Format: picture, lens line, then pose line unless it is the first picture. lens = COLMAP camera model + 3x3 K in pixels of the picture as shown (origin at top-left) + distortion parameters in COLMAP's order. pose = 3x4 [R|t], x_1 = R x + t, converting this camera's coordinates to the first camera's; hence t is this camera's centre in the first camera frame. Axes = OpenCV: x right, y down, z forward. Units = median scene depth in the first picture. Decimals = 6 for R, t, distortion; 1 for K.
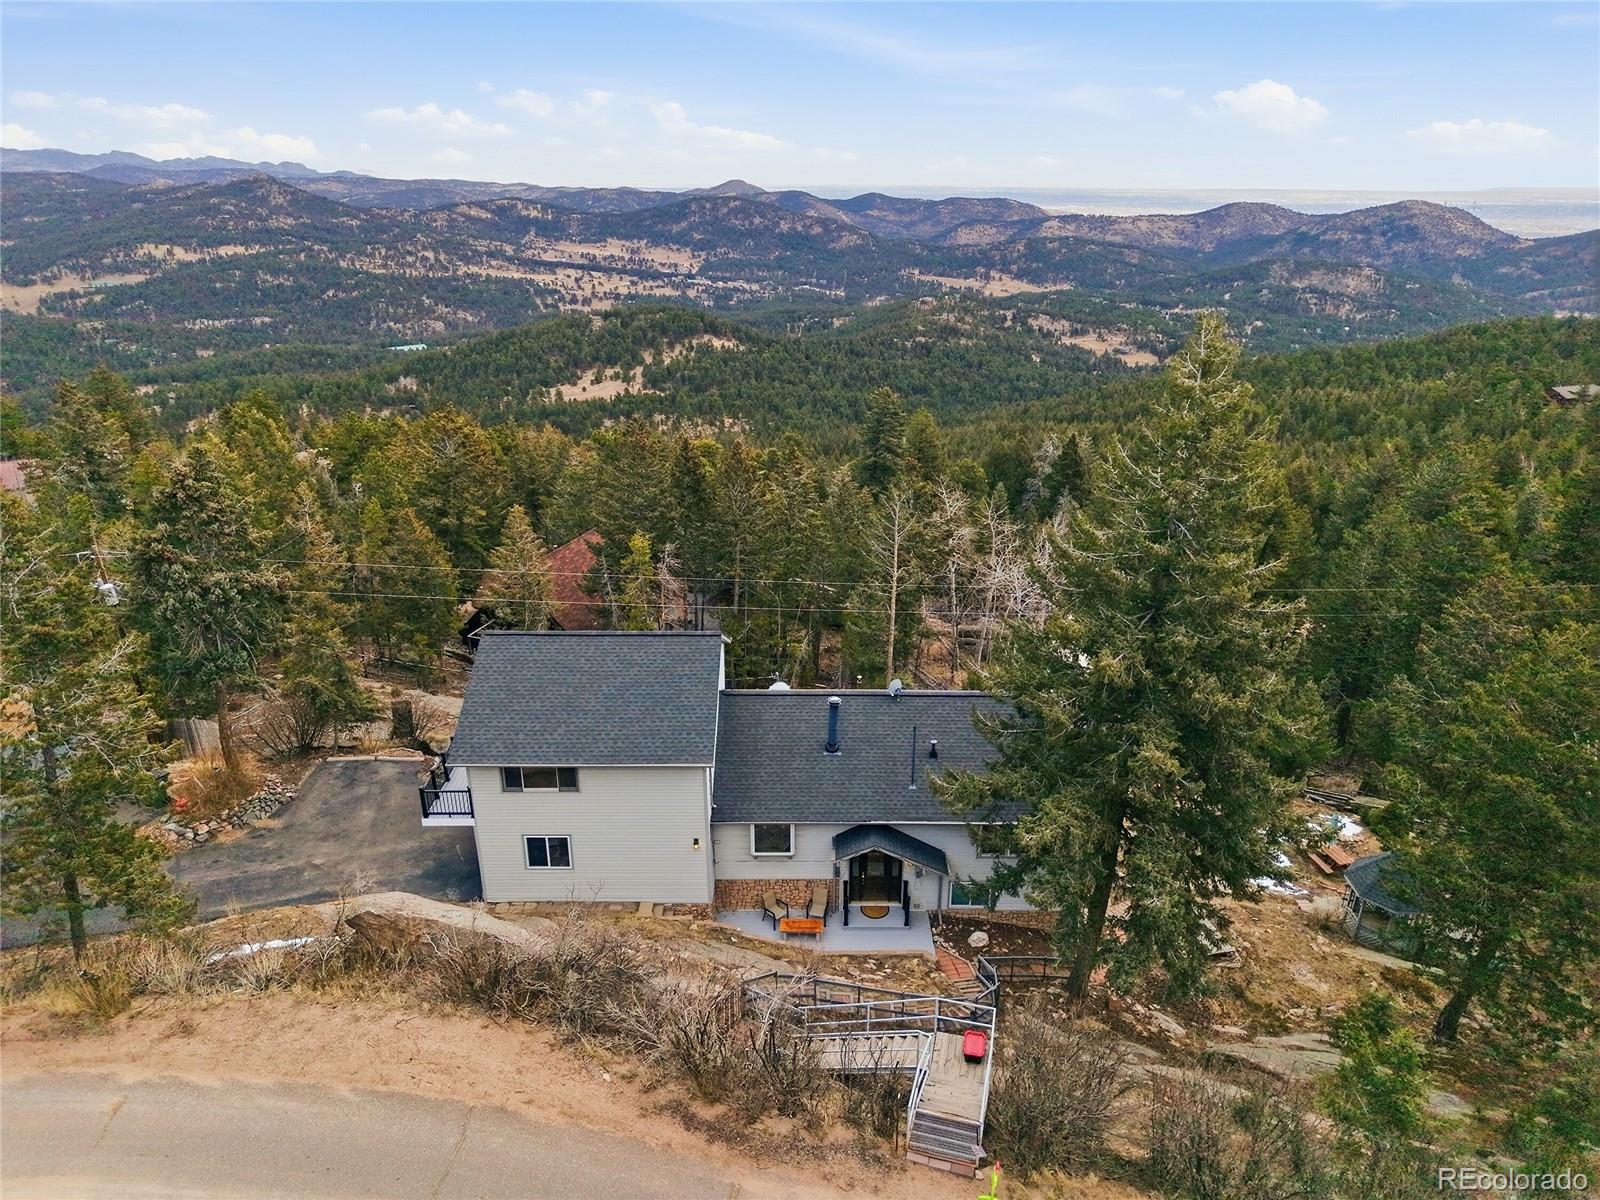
lens RADIAL K [[1076.8, 0, 802.1], [0, 1076.8, 598.1], [0, 0, 1]] dist [0.018162, -0.018512]
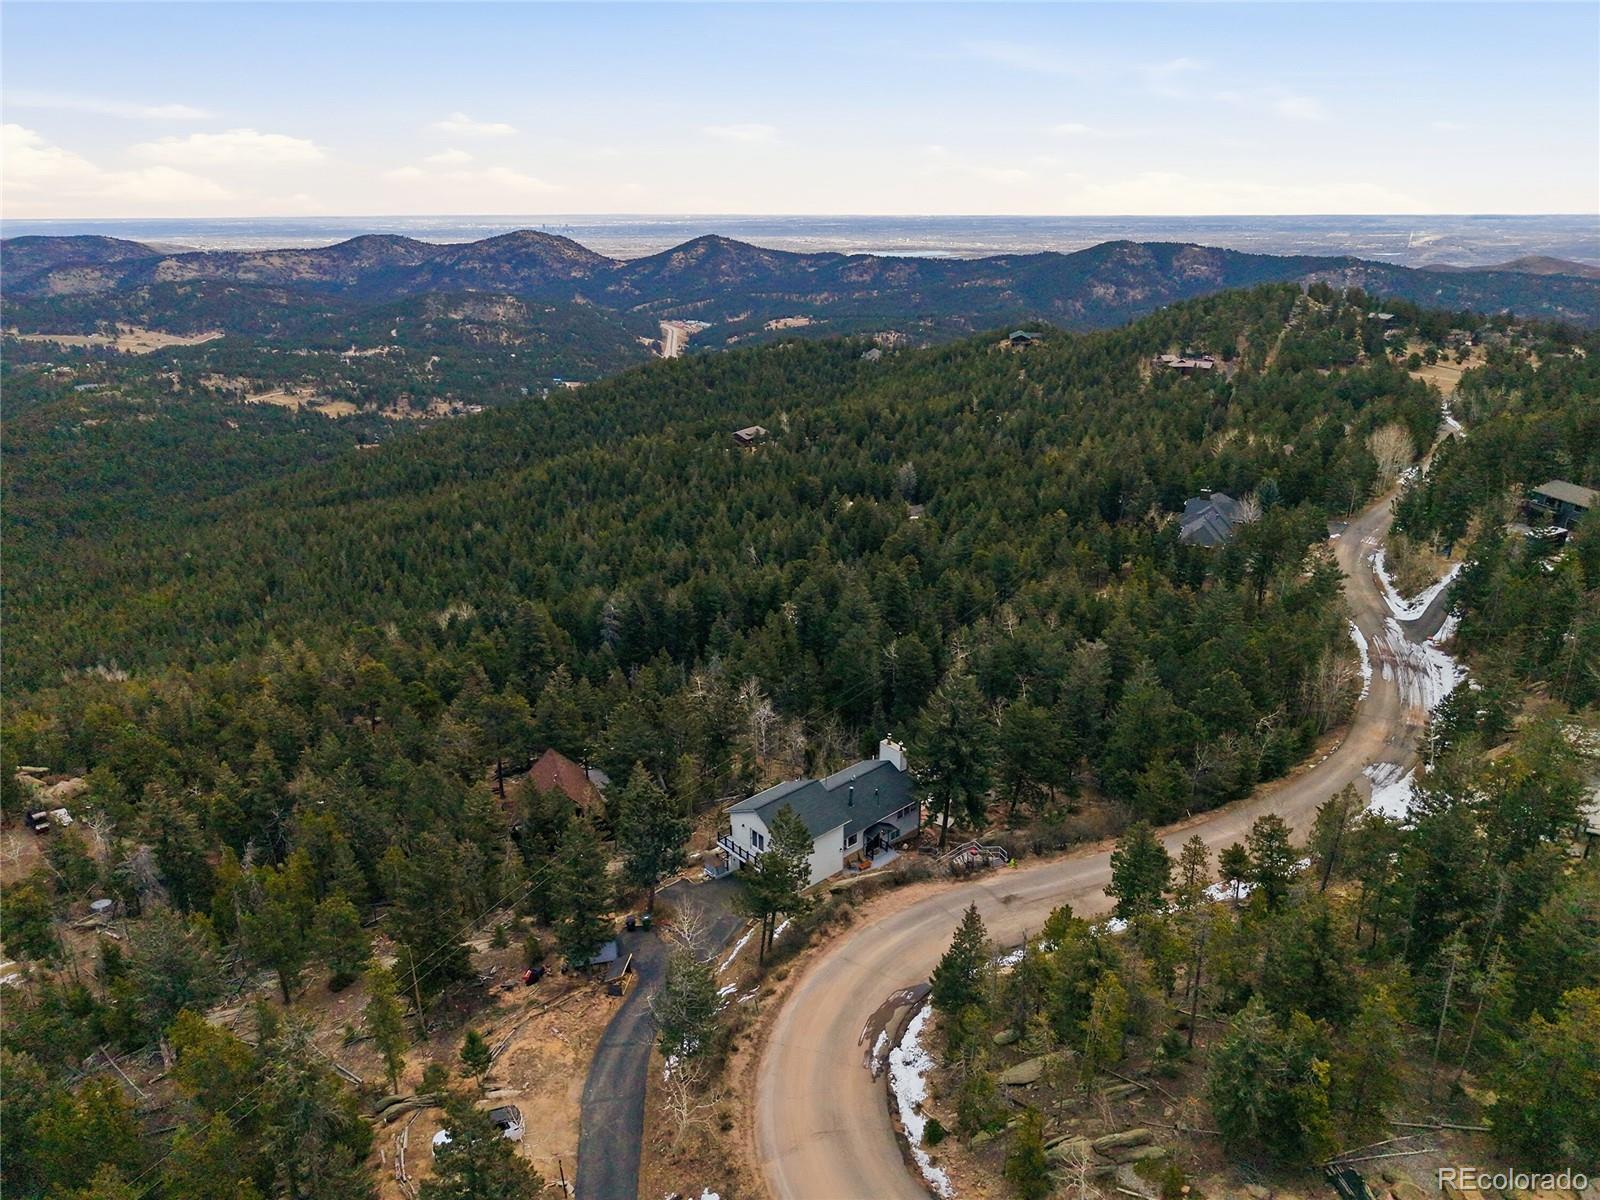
lens RADIAL K [[1076.8, 0, 797.7], [0, 1076.8, 603.9], [0, 0, 1]] dist [0.018162, -0.018512]
pose [[0.745784, -0.243136, 0.620235, -1.147556], [0.253927, 0.964483, 0.072756, -0.412956], [-0.615896, 0.103234, 0.781035, -0.805832]]
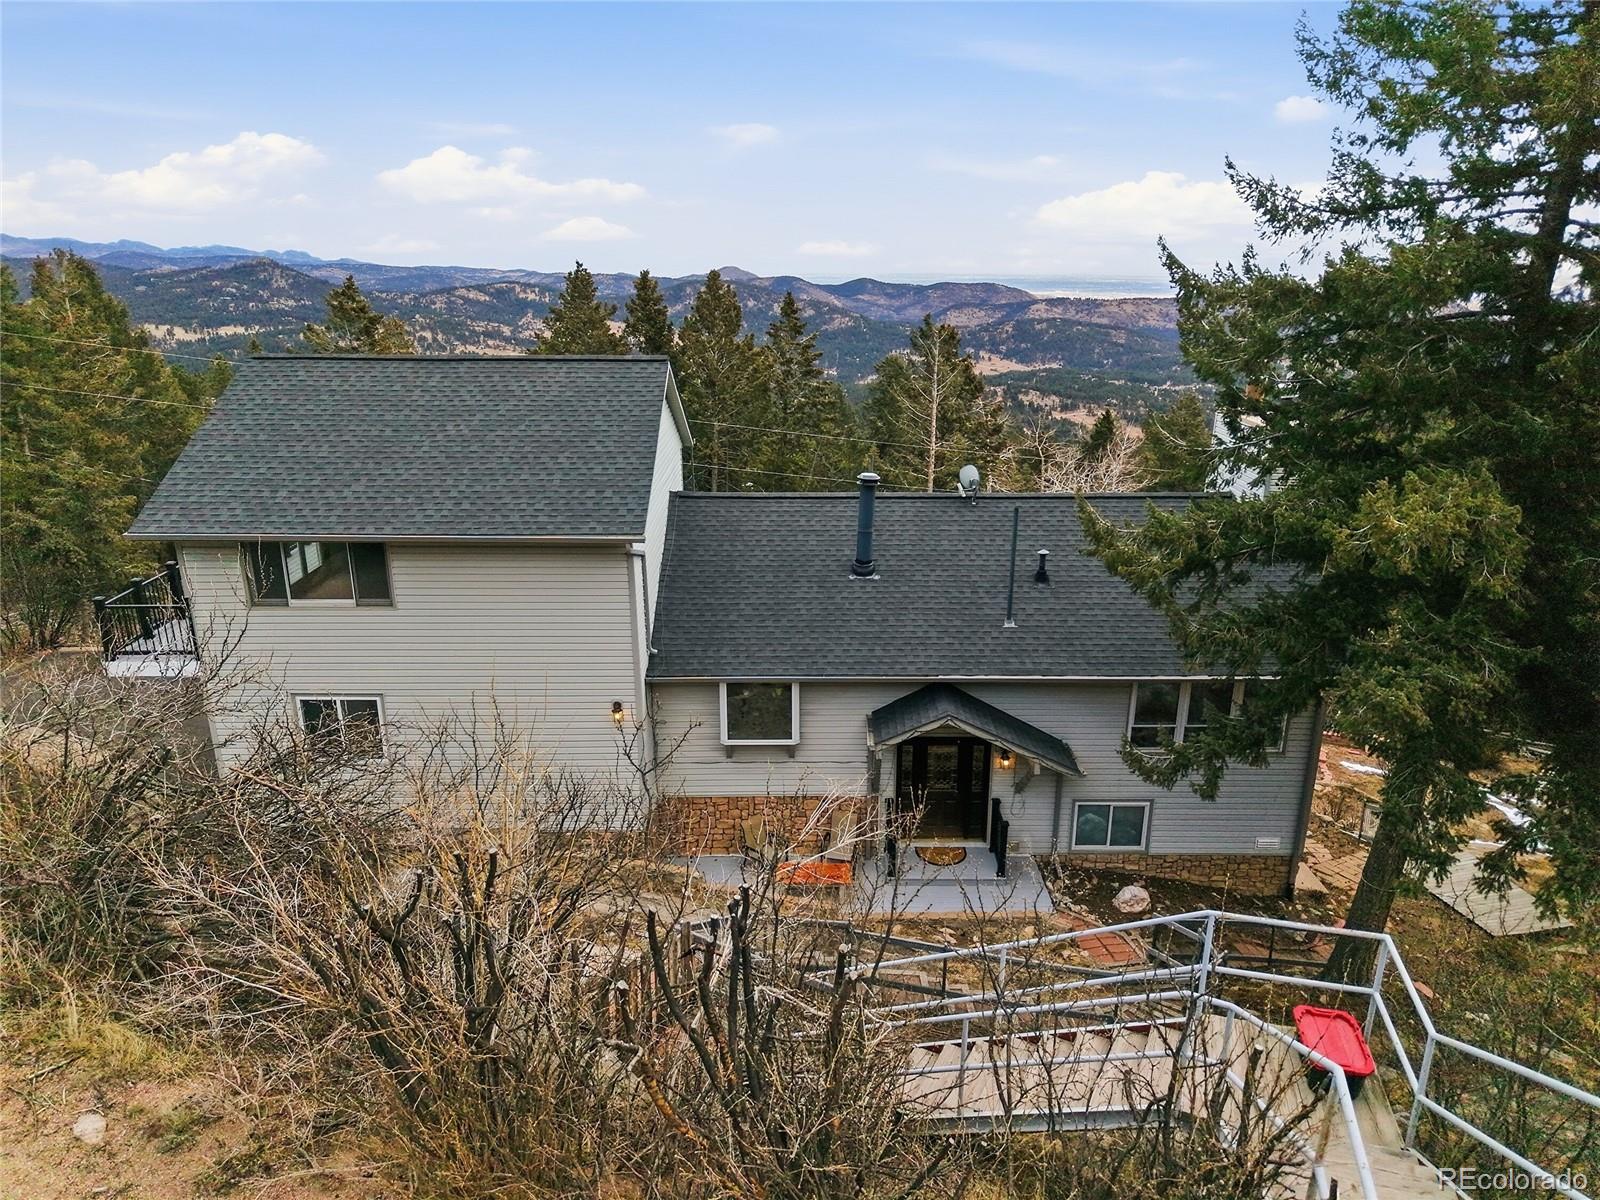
lens RADIAL K [[1076.8, 0, 801.9], [0, 1076.8, 601.0], [0, 0, 1]] dist [0.018162, -0.018512]
pose [[0.999979, -0.001087, 0.006407, -0.005697], [0.001525, 0.997626, -0.068841, 0.129585], [-0.006317, 0.068849, 0.997607, 0.283042]]
